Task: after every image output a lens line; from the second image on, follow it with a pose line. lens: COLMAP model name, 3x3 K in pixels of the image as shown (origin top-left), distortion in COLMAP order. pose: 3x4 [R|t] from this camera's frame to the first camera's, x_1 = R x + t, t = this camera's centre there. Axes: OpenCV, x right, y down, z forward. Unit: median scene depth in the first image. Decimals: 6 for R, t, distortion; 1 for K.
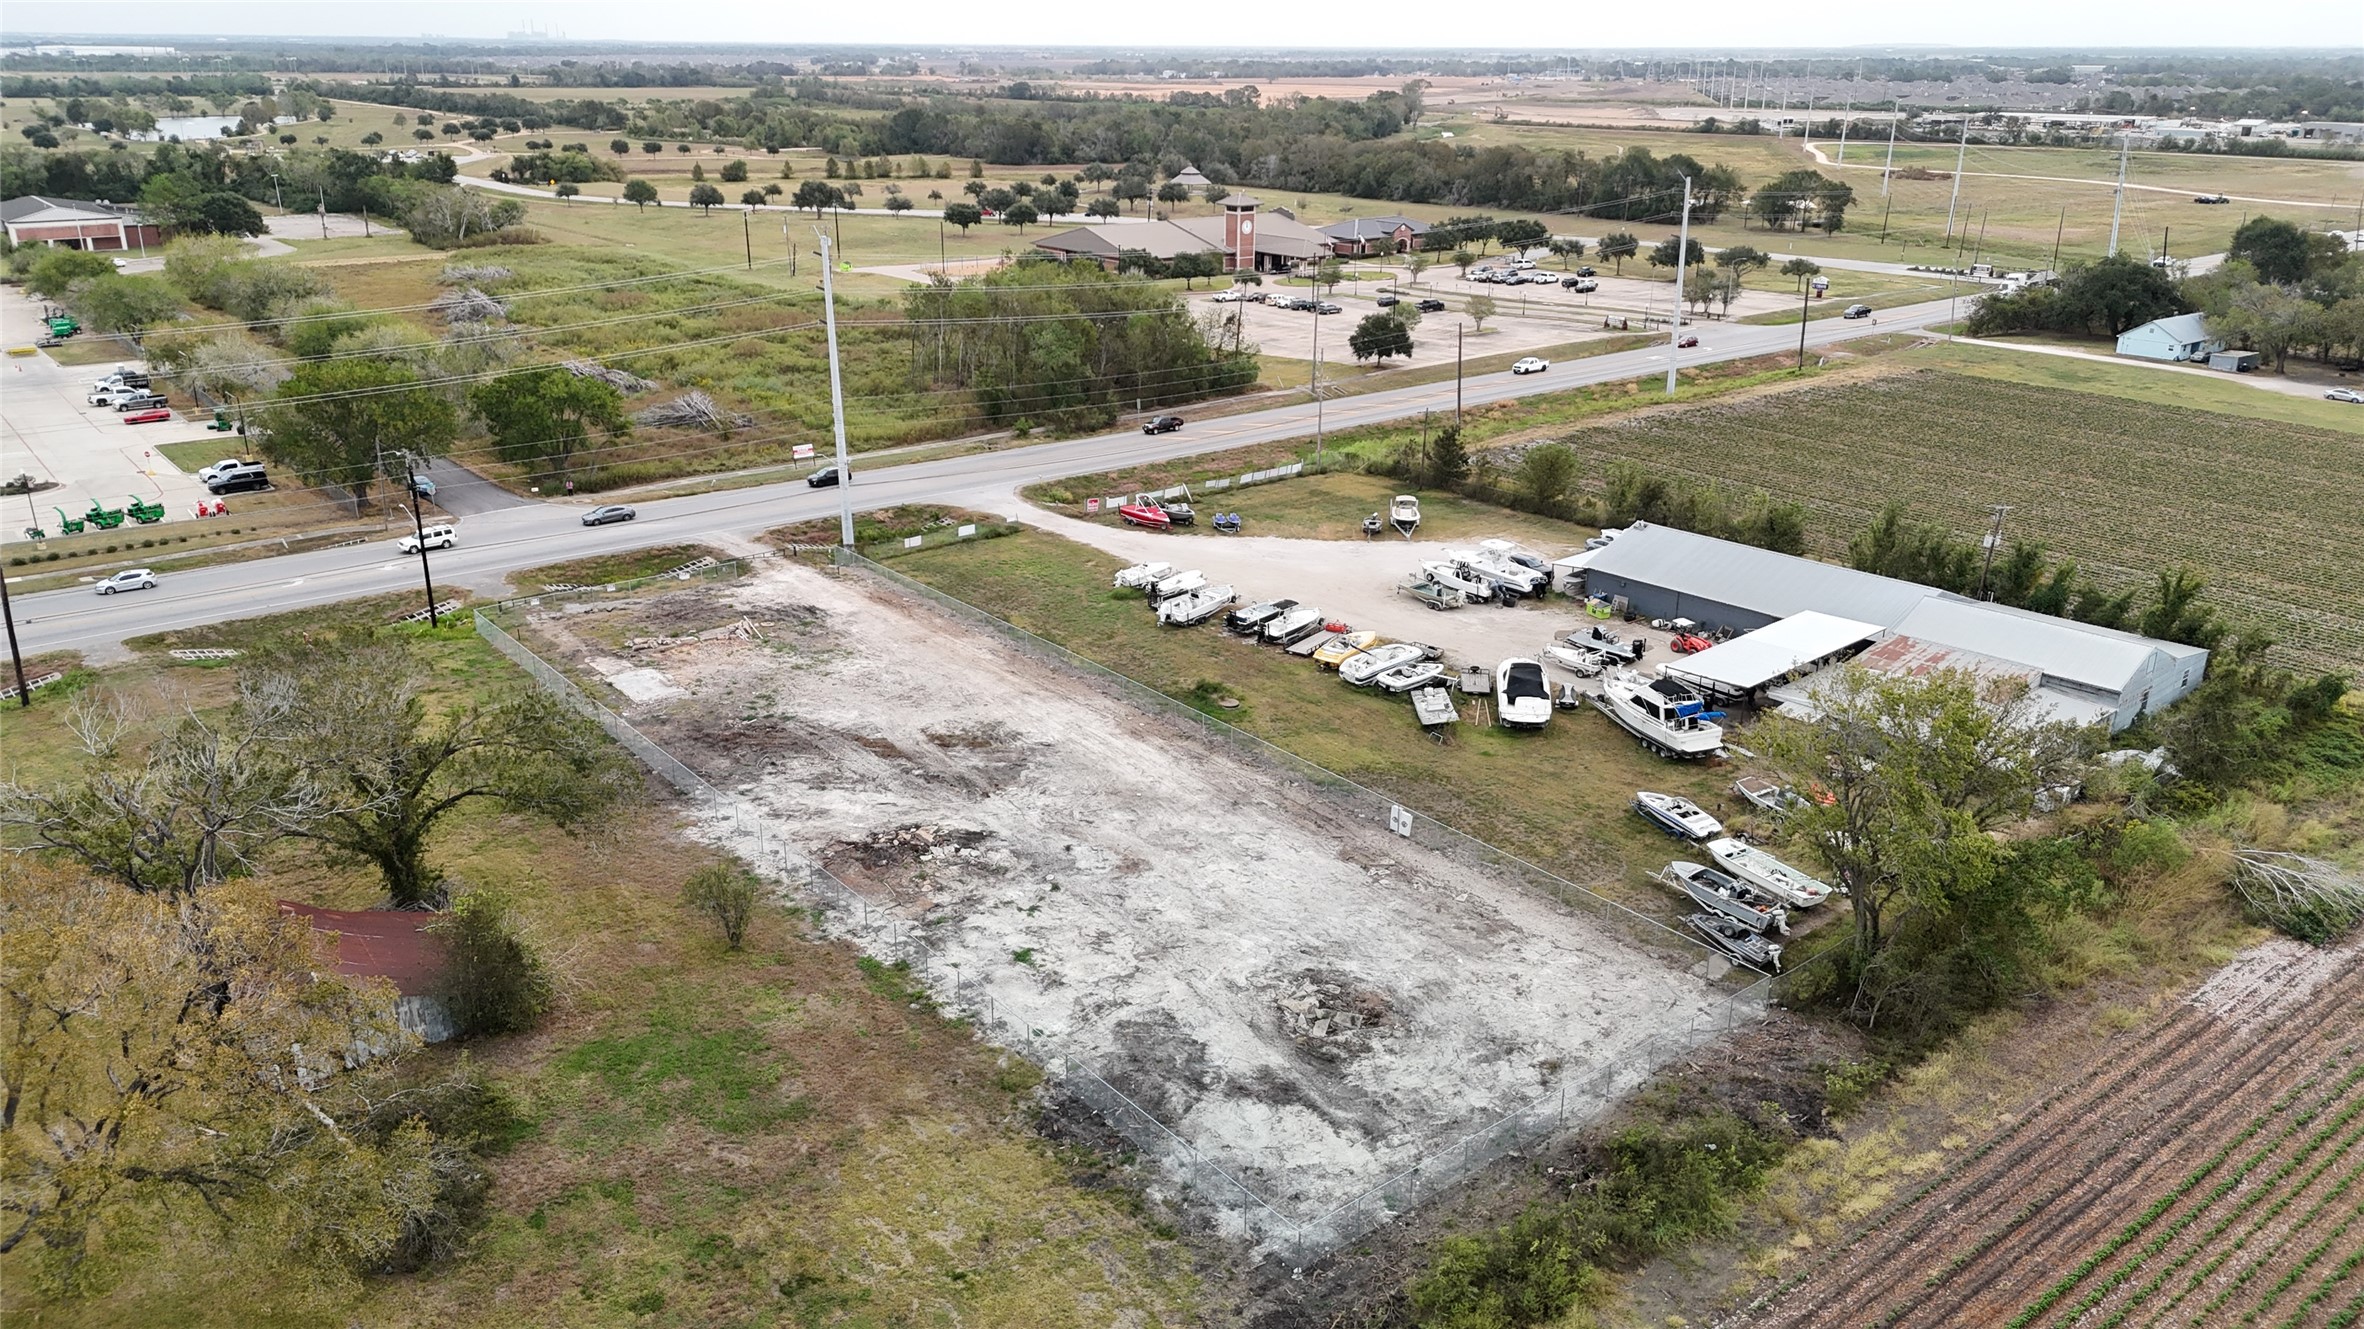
lens RADIAL K [[1729.4, 0, 1199.9], [0, 1729.4, 680.6], [0, 0, 1]] dist [0.077827, -0.076365]
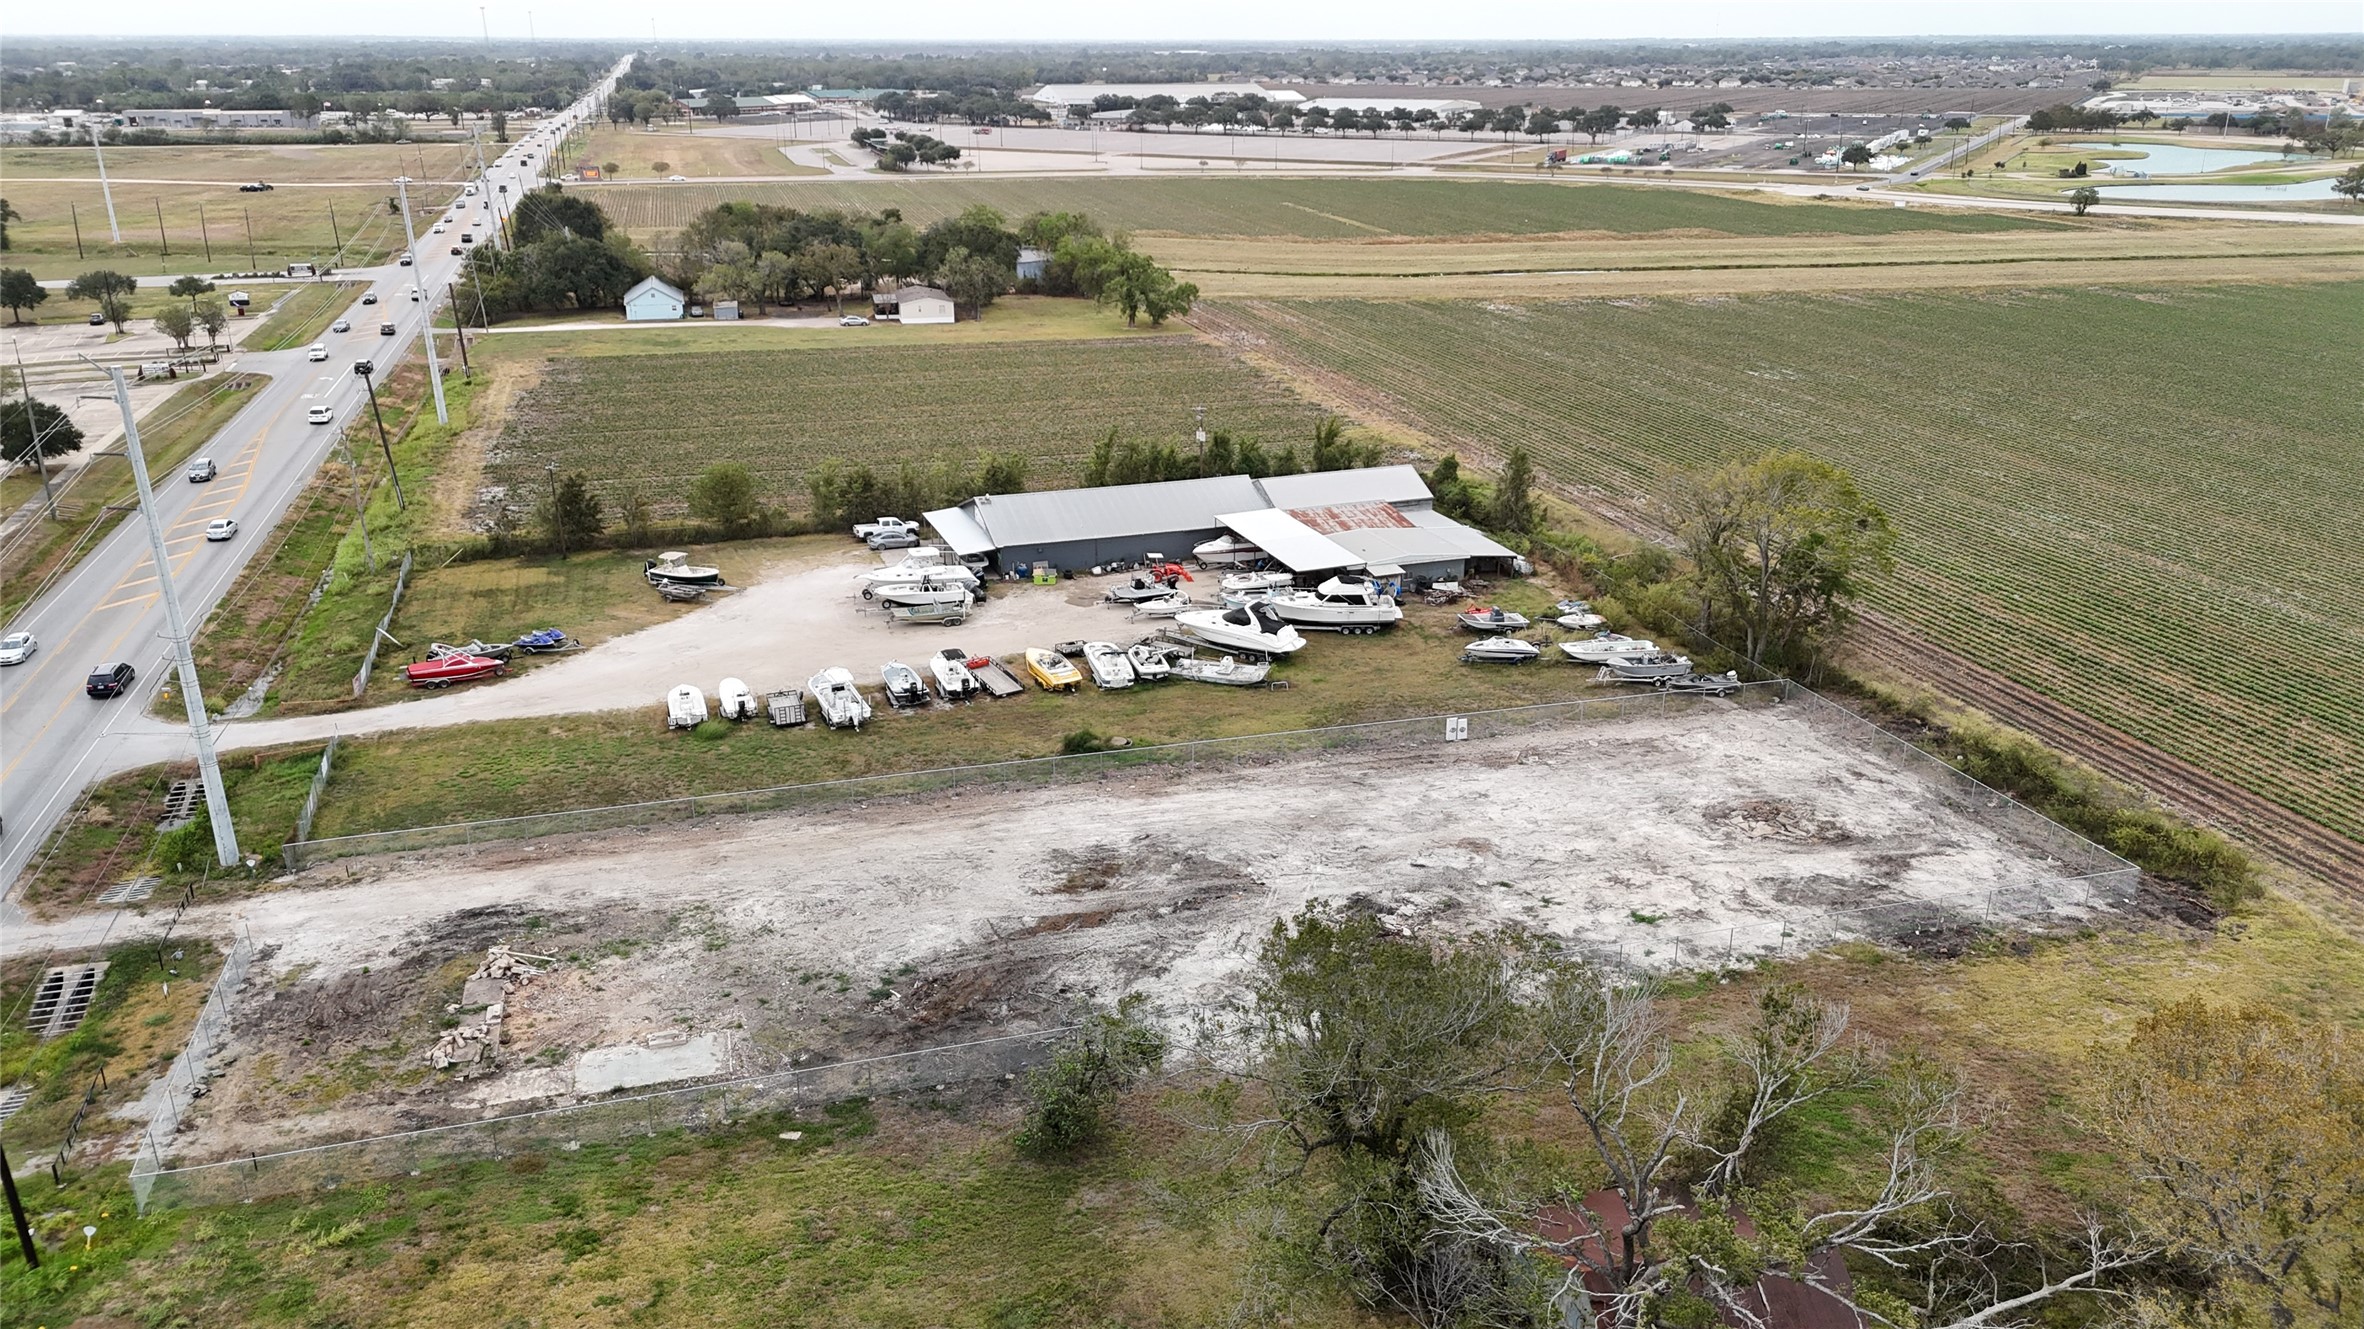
lens RADIAL K [[1729.4, 0, 1190.7], [0, 1729.4, 648.4], [0, 0, 1]] dist [0.077827, -0.076365]
pose [[0.384131, -0.312223, 0.868885, -0.742600], [0.320701, 0.927611, 0.191544, -0.194399], [-0.865791, 0.205074, 0.456454, 0.507035]]
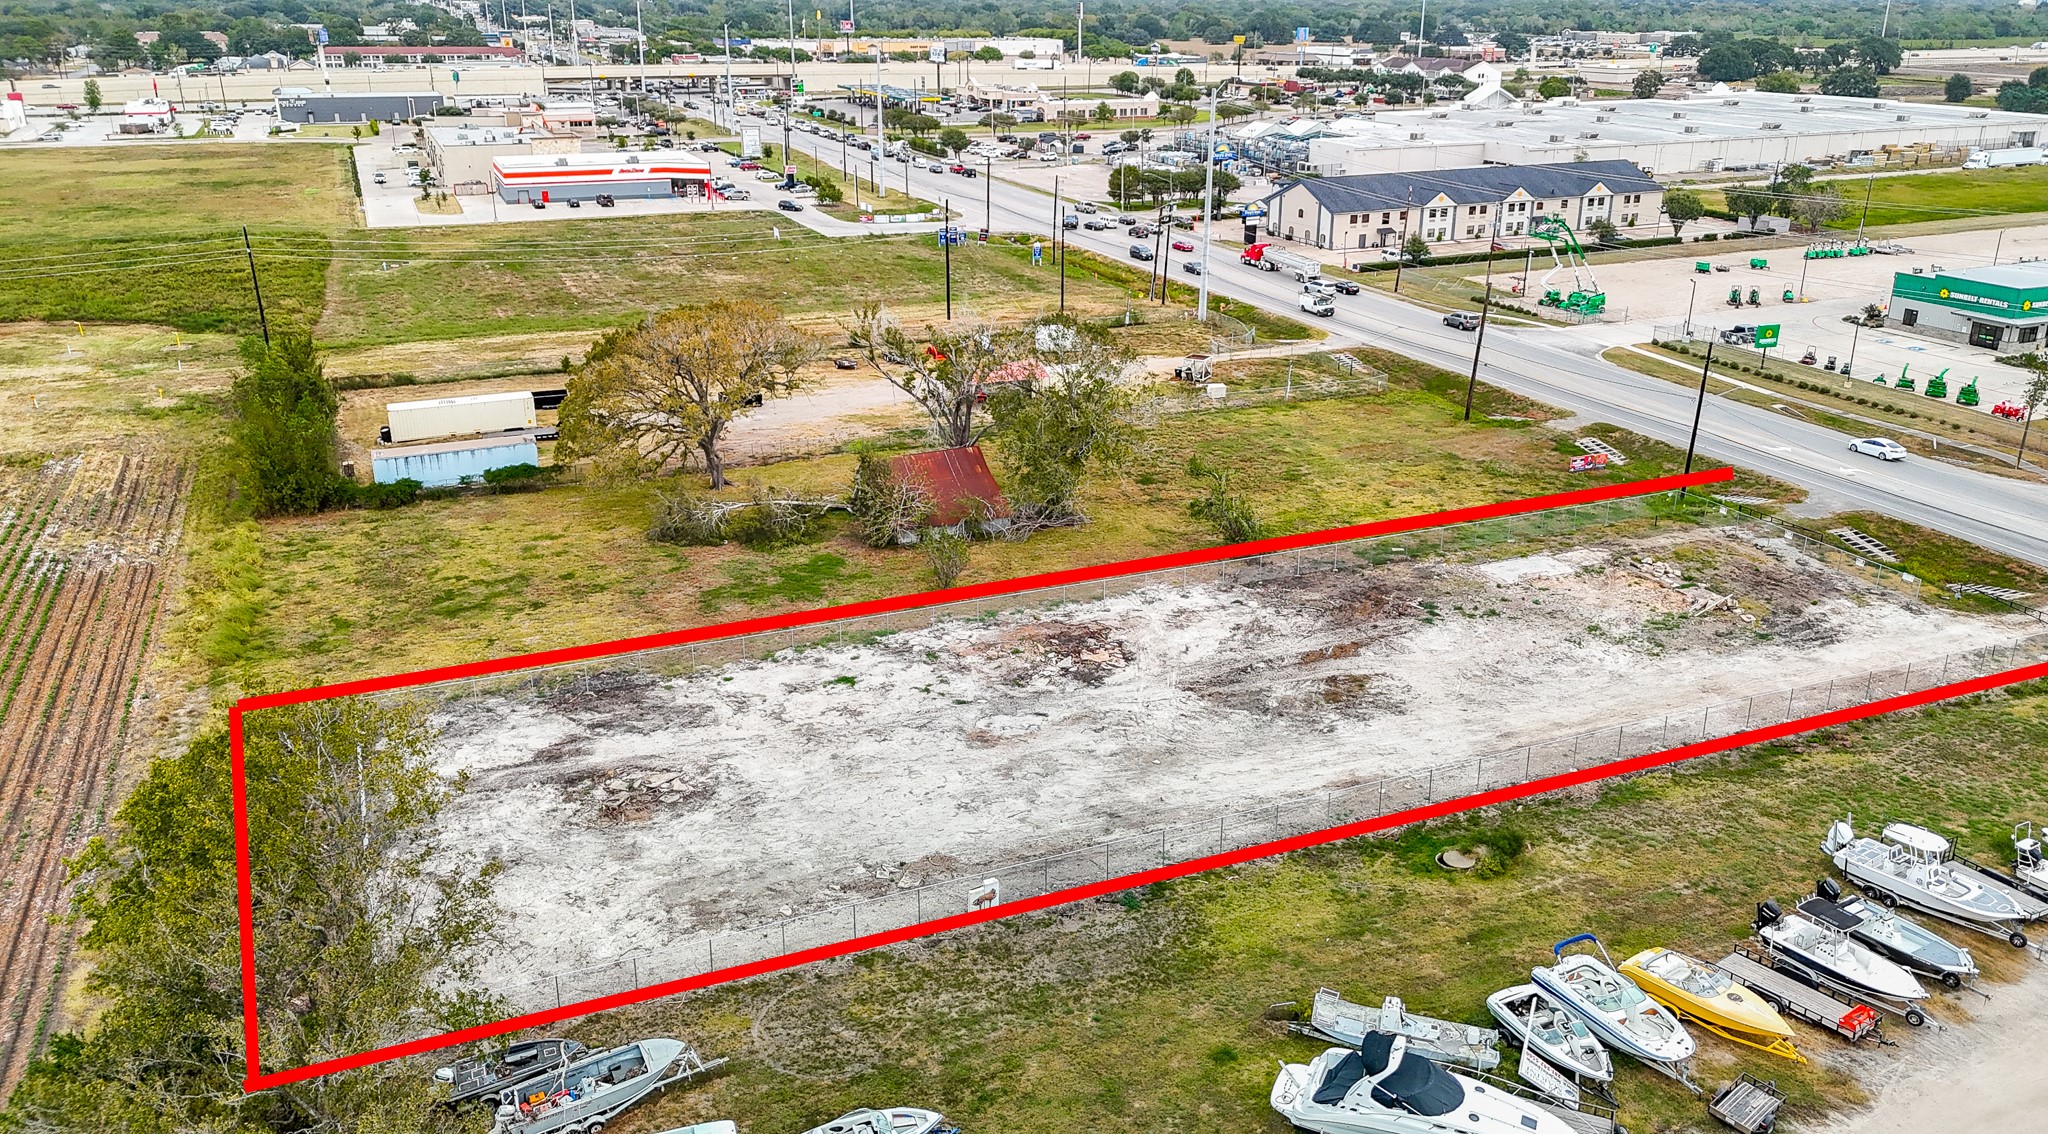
lens RADIAL K [[1536.7, 0, 1056.7], [0, 1536.7, 537.3], [0, 0, 1]] dist [0.067110, -0.051188]
pose [[-0.259389, 0.318645, -0.911692, 0.548649], [-0.337714, 0.854480, 0.394732, -0.270222], [0.904802, 0.410281, -0.114031, 0.845171]]
